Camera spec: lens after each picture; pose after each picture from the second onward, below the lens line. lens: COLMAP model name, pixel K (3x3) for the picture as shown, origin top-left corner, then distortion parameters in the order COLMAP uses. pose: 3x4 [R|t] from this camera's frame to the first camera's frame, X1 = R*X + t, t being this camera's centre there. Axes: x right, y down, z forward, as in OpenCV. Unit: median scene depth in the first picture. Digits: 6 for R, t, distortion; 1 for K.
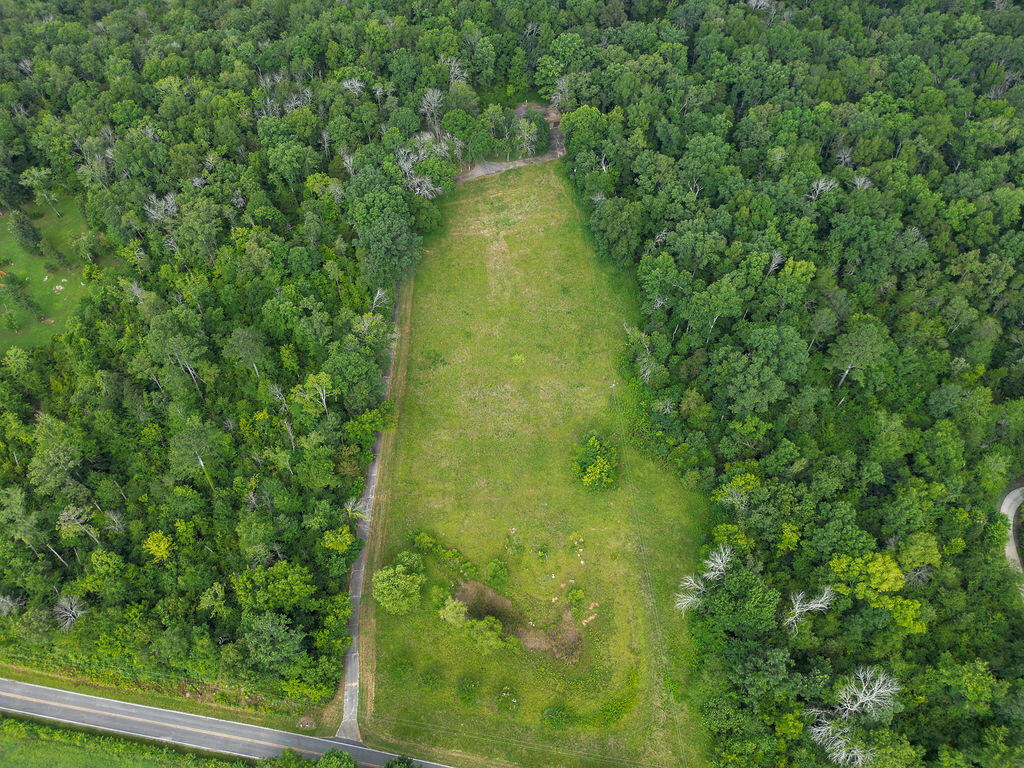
lens RADIAL K [[712.2, 0, 512.0], [0, 712.2, 384.0], [0, 0, 1]] dist [0.081627, -0.076156]
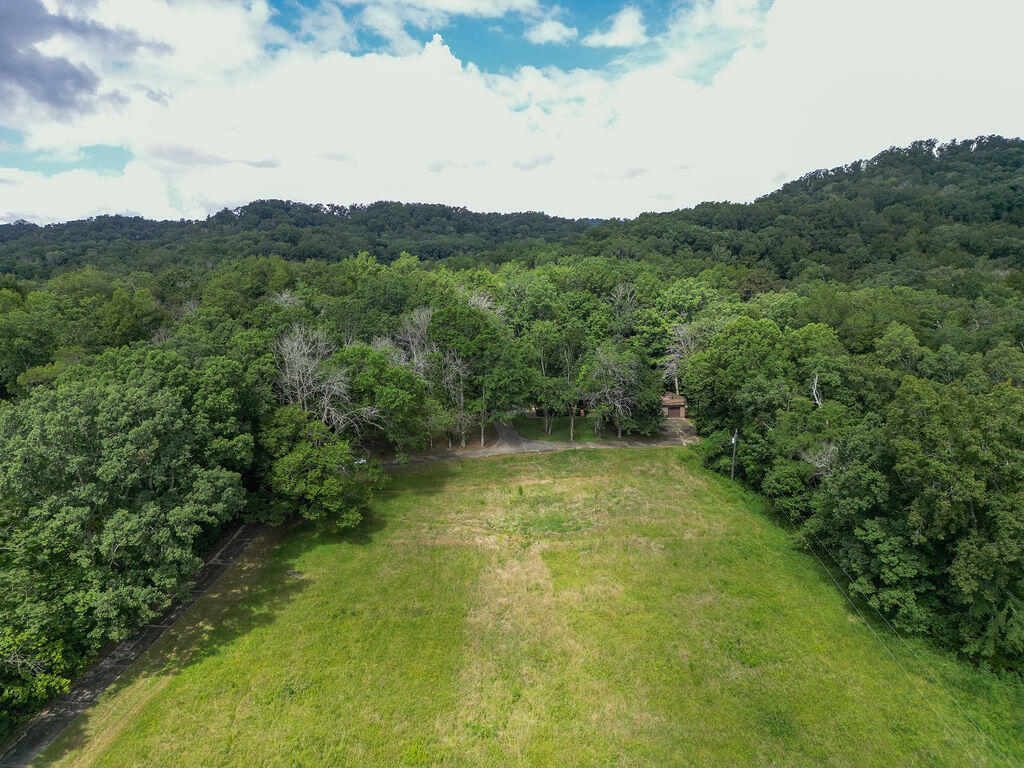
lens RADIAL K [[712.2, 0, 512.0], [0, 712.2, 384.0], [0, 0, 1]] dist [0.081627, -0.076156]
pose [[0.990974, 0.009842, -0.133696, 0.021469], [-0.092898, 0.769436, -0.631932, -0.065071], [0.096651, 0.638648, 0.763405, 0.808639]]
